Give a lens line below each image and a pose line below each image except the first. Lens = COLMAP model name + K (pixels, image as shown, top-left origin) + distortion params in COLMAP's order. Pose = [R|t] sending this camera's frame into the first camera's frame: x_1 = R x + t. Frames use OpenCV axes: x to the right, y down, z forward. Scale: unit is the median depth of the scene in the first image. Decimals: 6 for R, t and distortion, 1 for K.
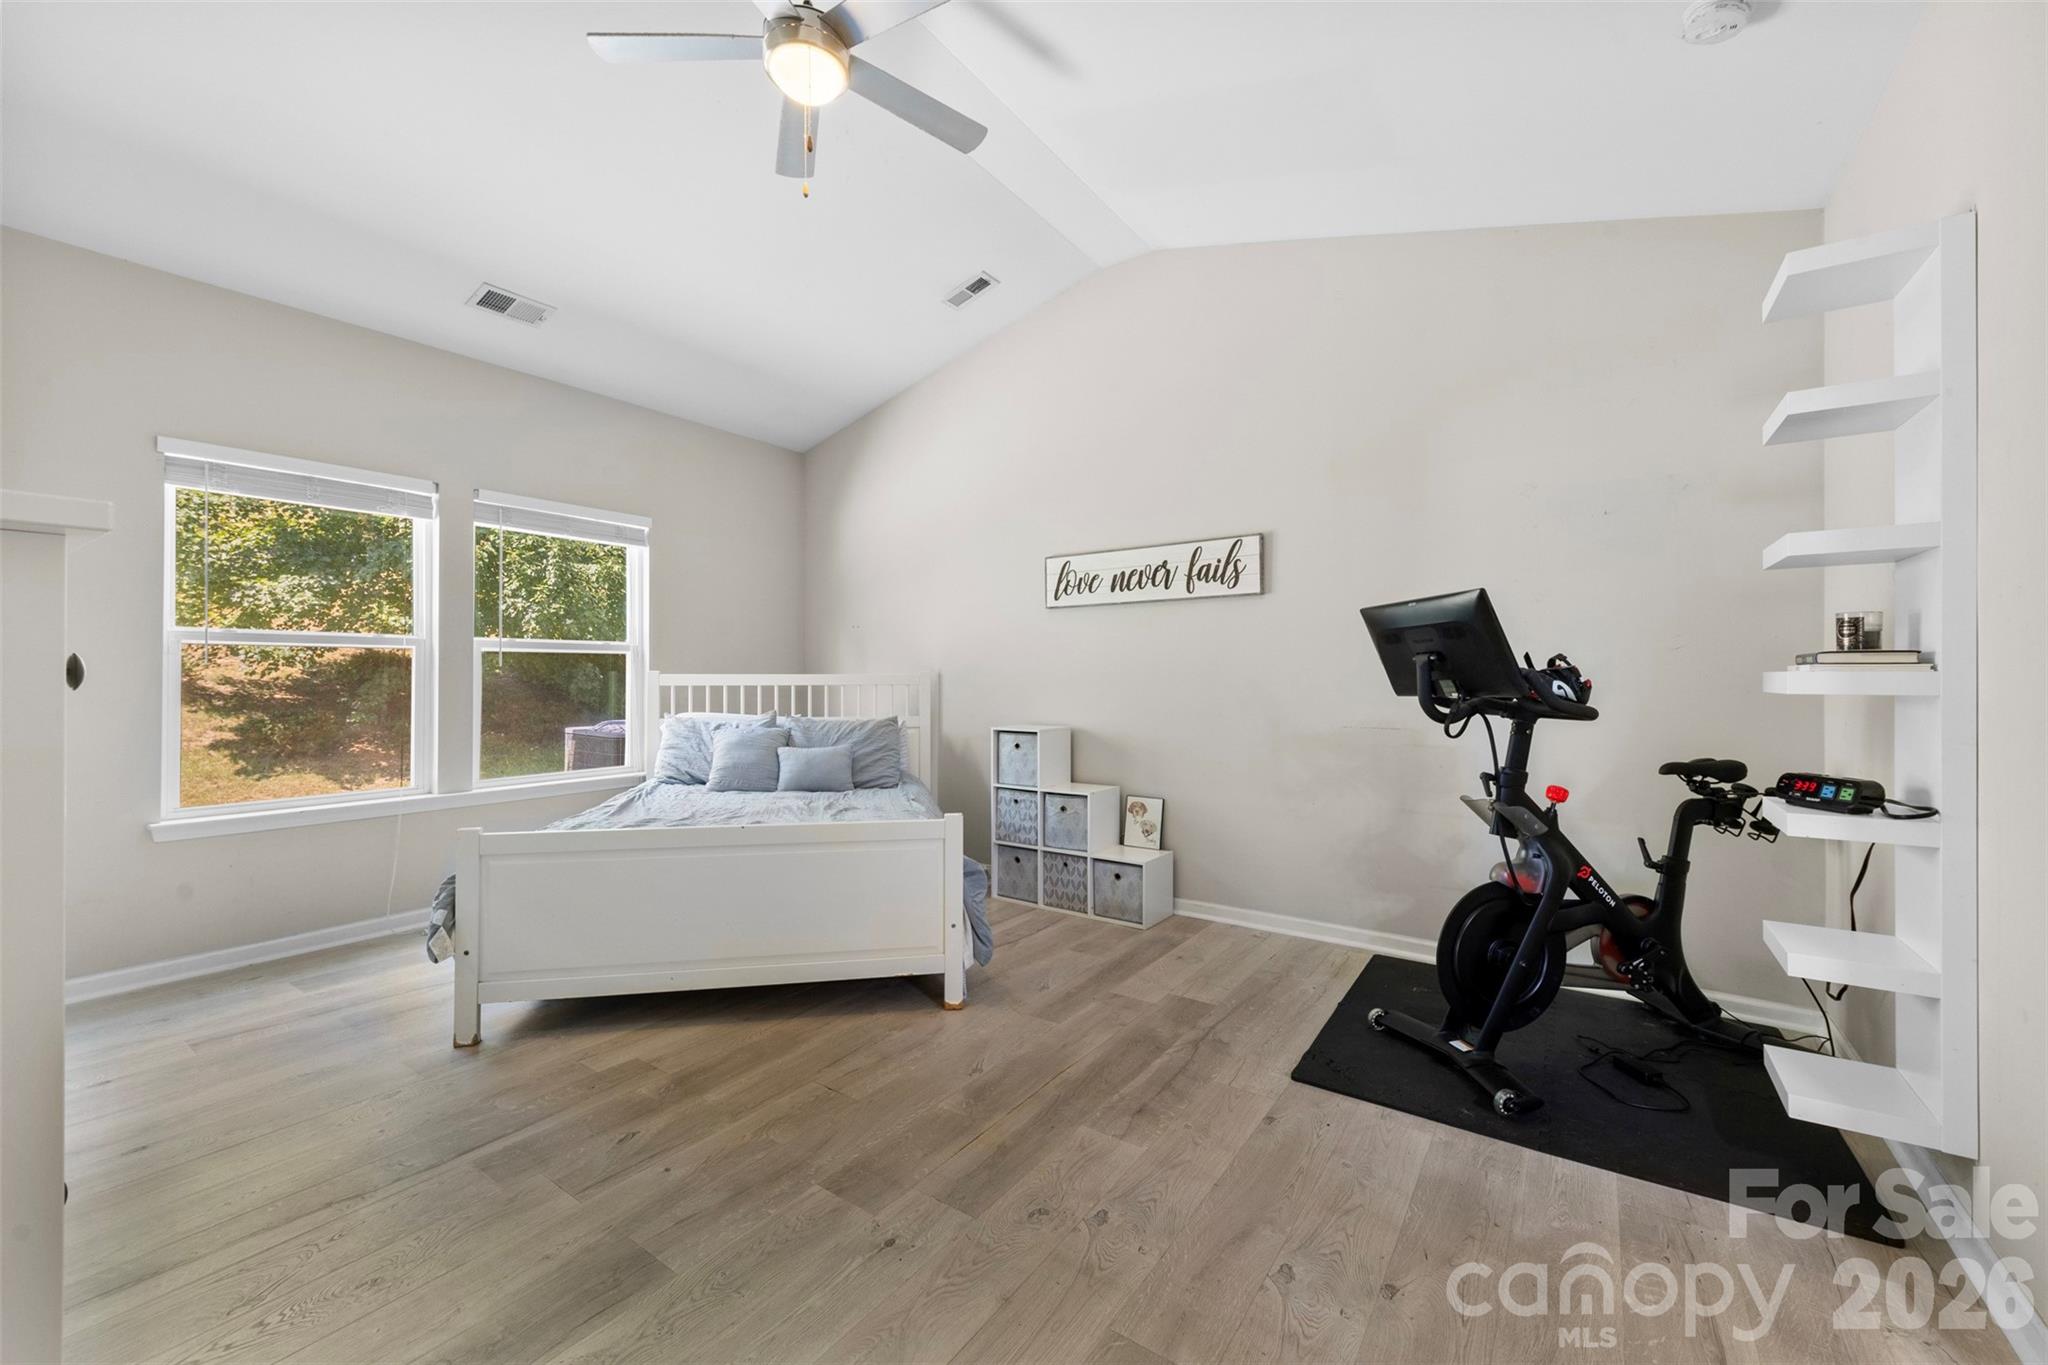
lens RADIAL K [[802.7, 0, 1024.0], [0, 802.7, 682.5], [0, 0, 1]] dist [0.015547, 0.000063]
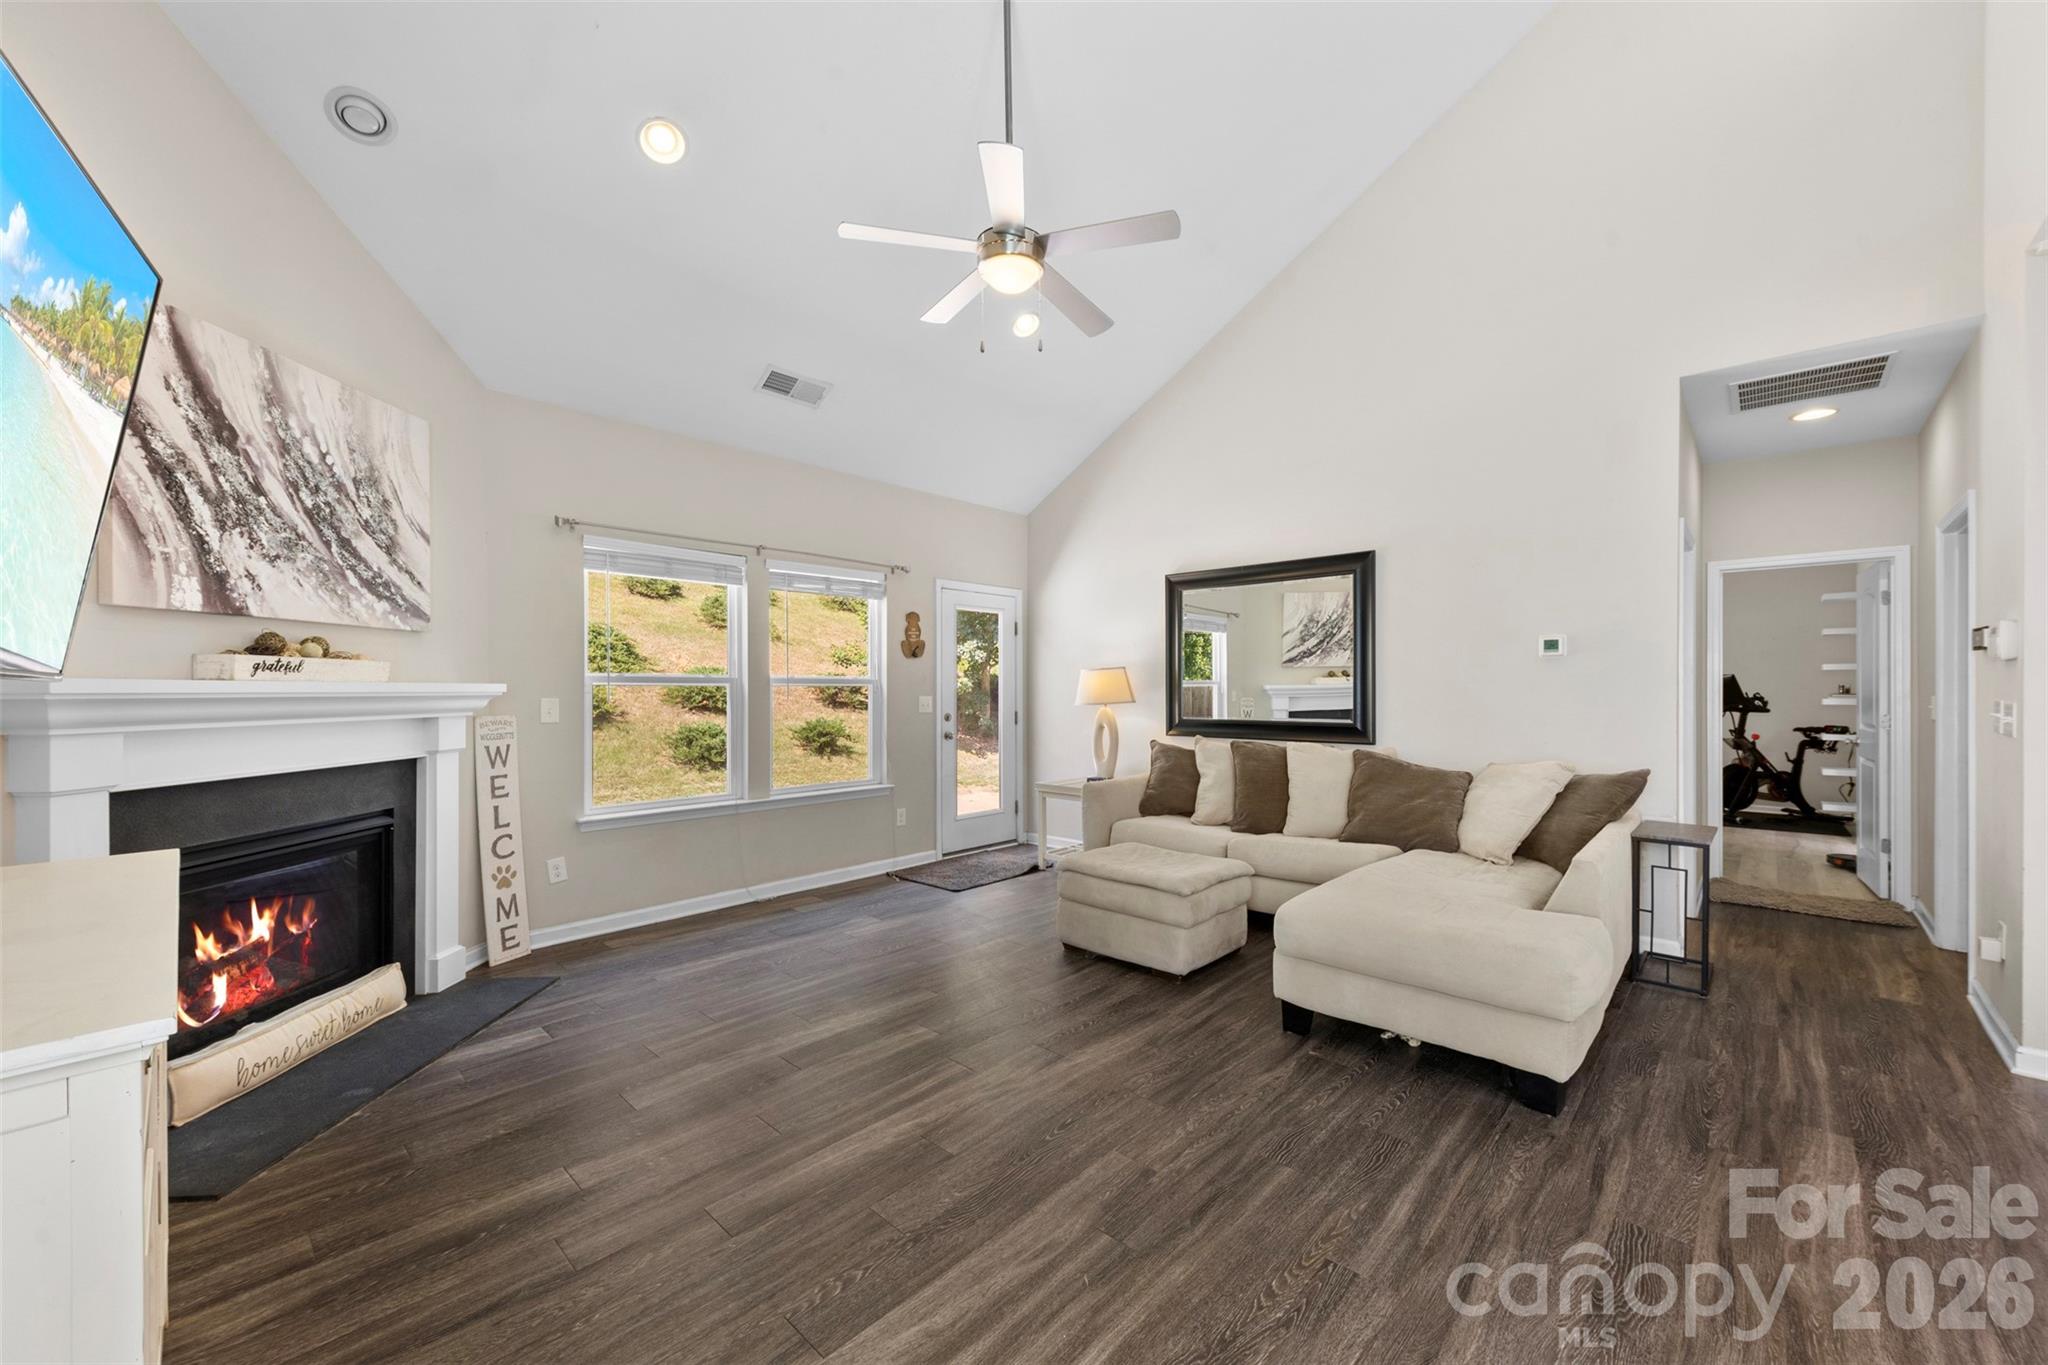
lens RADIAL K [[803.3, 0, 1020.6], [0, 803.3, 692.8], [0, 0, 1]] dist [0.013103, 0.000004]
pose [[0.991231, 0.004634, -0.132062, -1.735305], [-0.004379, 0.999988, 0.002219, -0.026280], [0.132071, -0.001621, 0.991239, -2.475788]]
